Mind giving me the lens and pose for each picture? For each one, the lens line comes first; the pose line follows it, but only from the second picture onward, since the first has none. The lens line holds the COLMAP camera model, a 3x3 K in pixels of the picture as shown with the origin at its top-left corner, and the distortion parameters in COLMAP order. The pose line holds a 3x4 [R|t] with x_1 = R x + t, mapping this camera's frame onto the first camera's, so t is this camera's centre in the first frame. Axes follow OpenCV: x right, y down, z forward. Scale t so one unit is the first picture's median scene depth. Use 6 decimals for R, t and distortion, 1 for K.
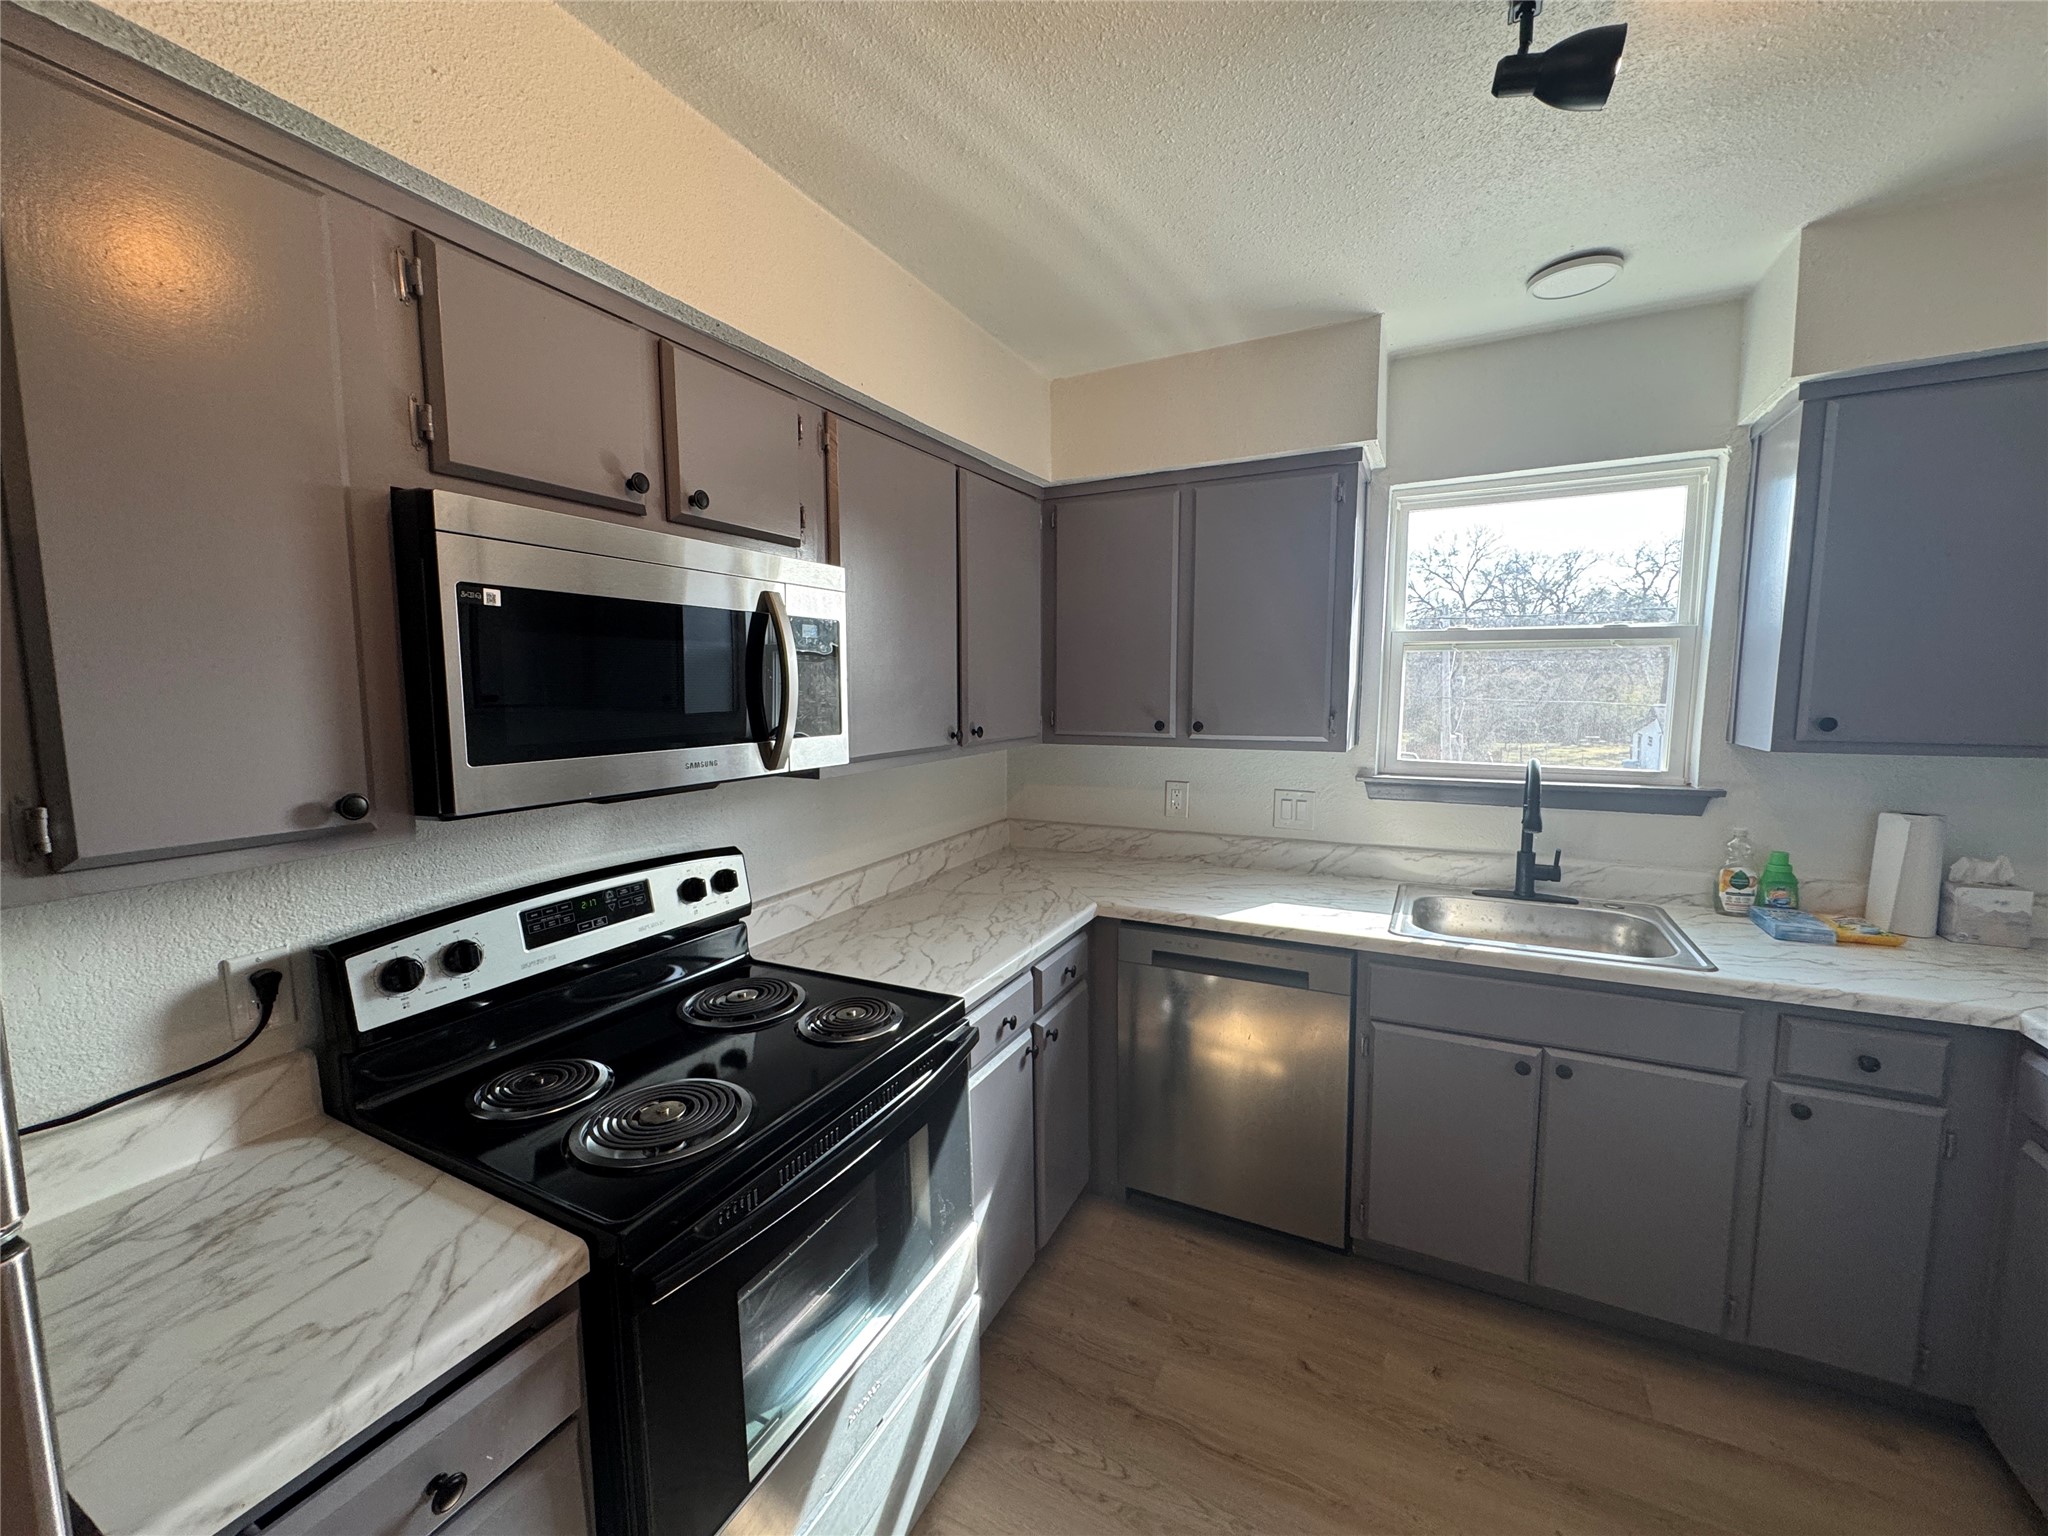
lens RADIAL K [[813.8, 0, 1033.3], [0, 813.8, 774.0], [0, 0, 1]] dist [-0.001794, 0.000188]
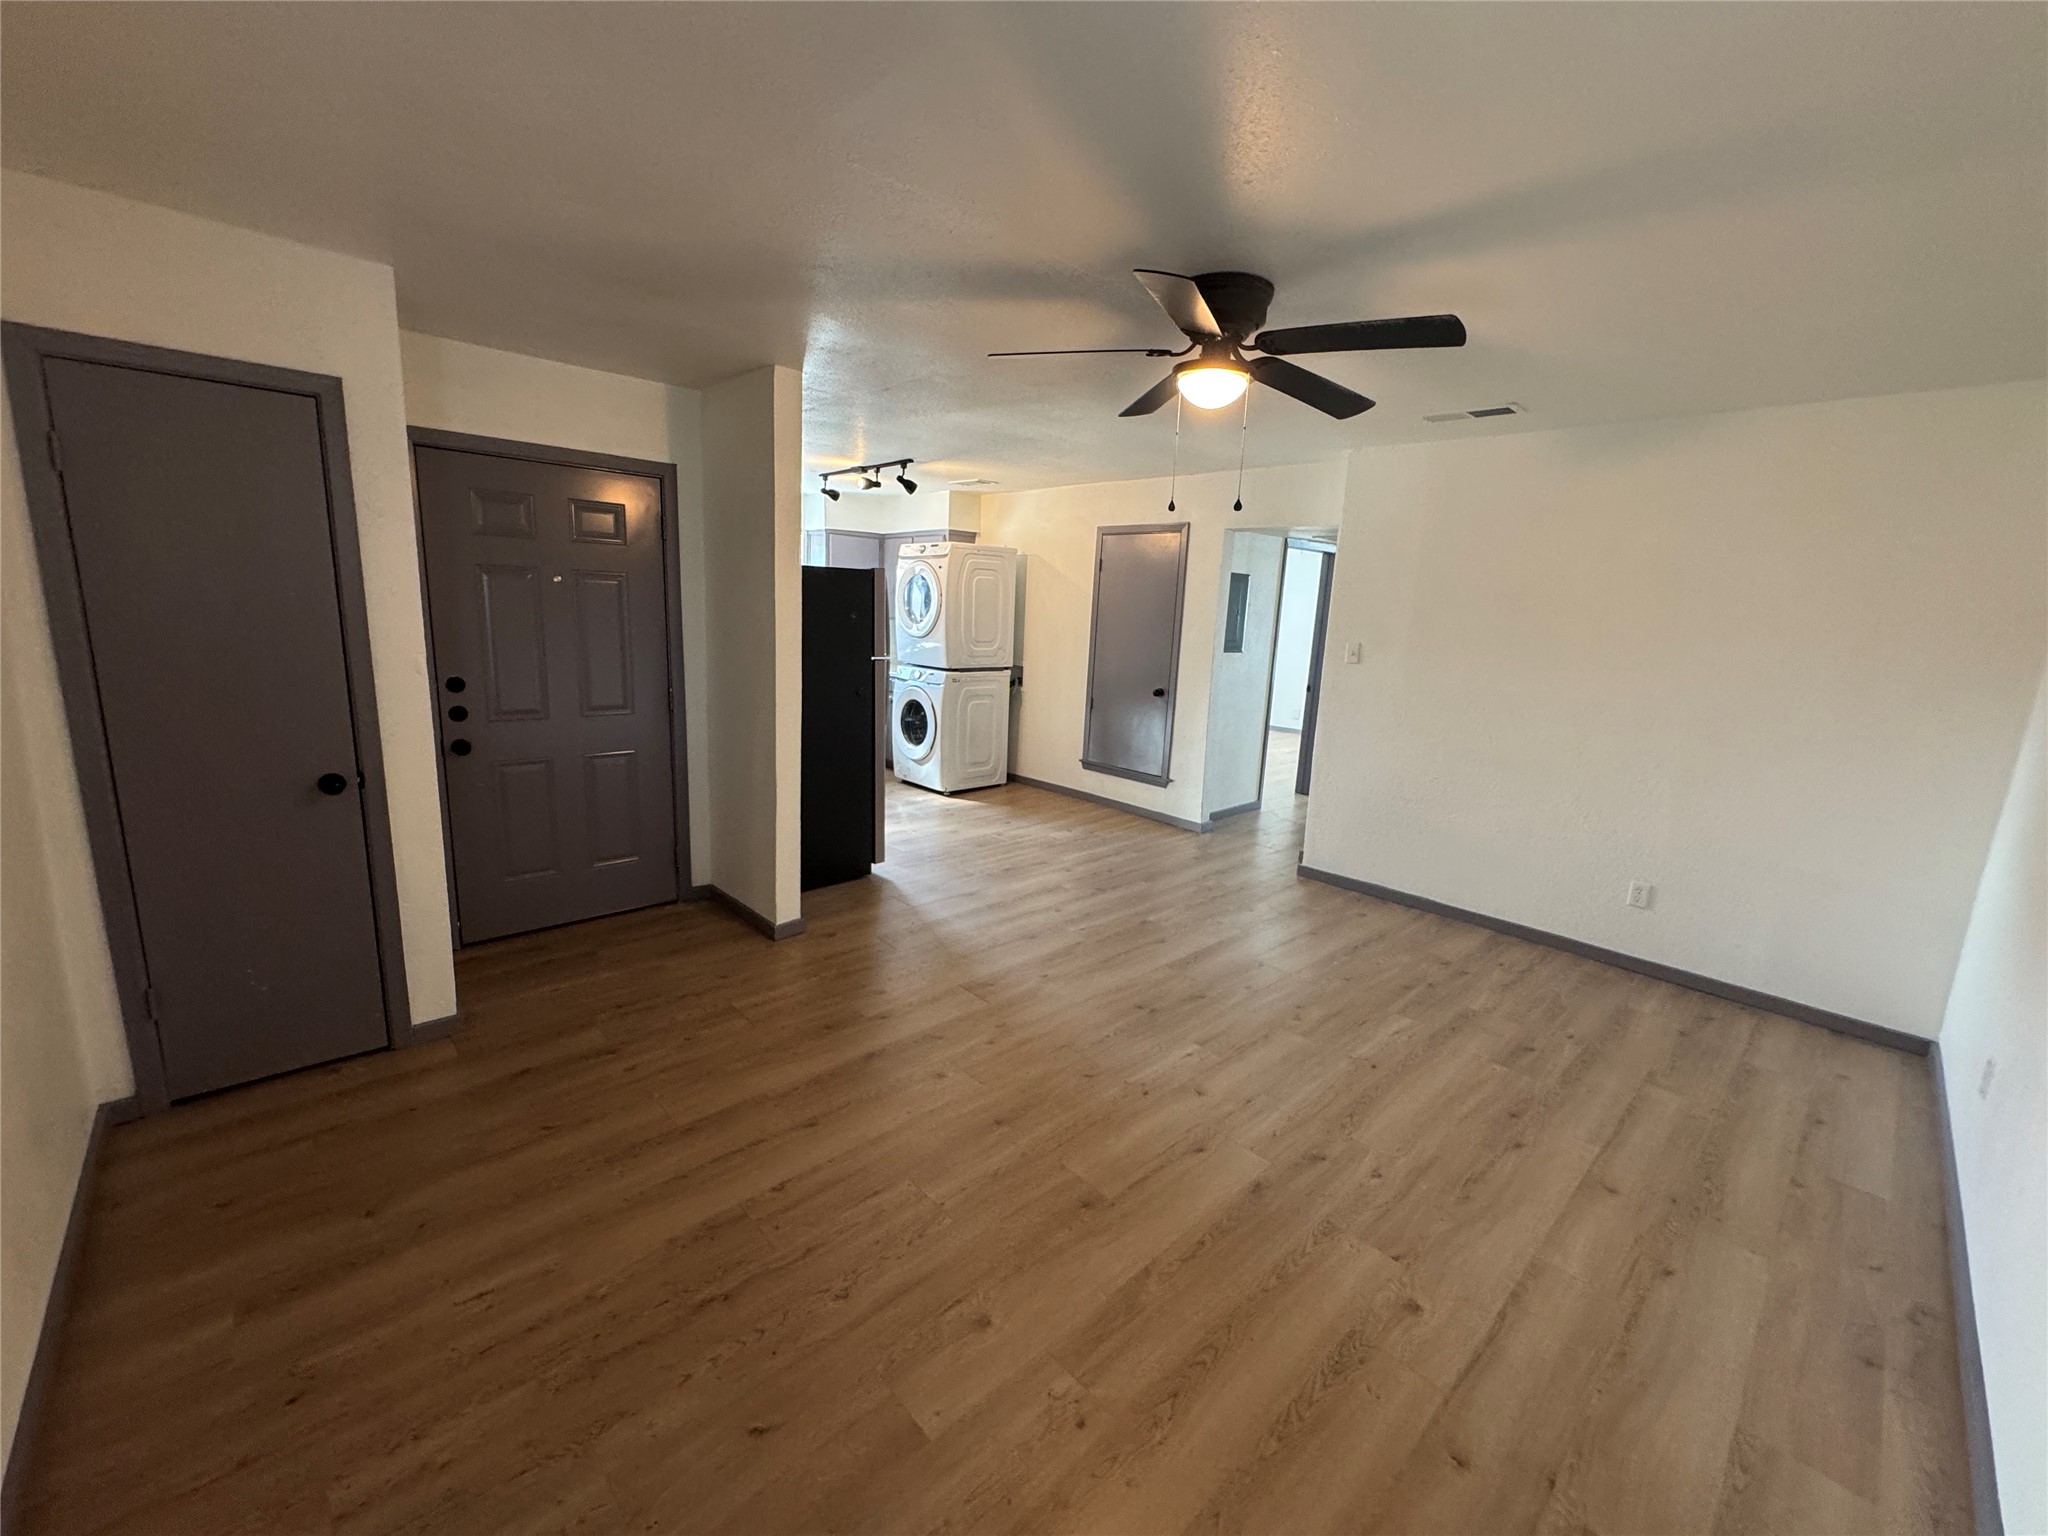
lens RADIAL K [[813.8, 0, 1020.6], [0, 813.8, 766.1], [0, 0, 1]] dist [-0.001794, 0.000188]
pose [[0.341939, -0.154524, 0.926931, -2.989740], [0.063074, 0.987937, 0.141427, 0.115069], [-0.937603, 0.010106, 0.347560, -0.576774]]
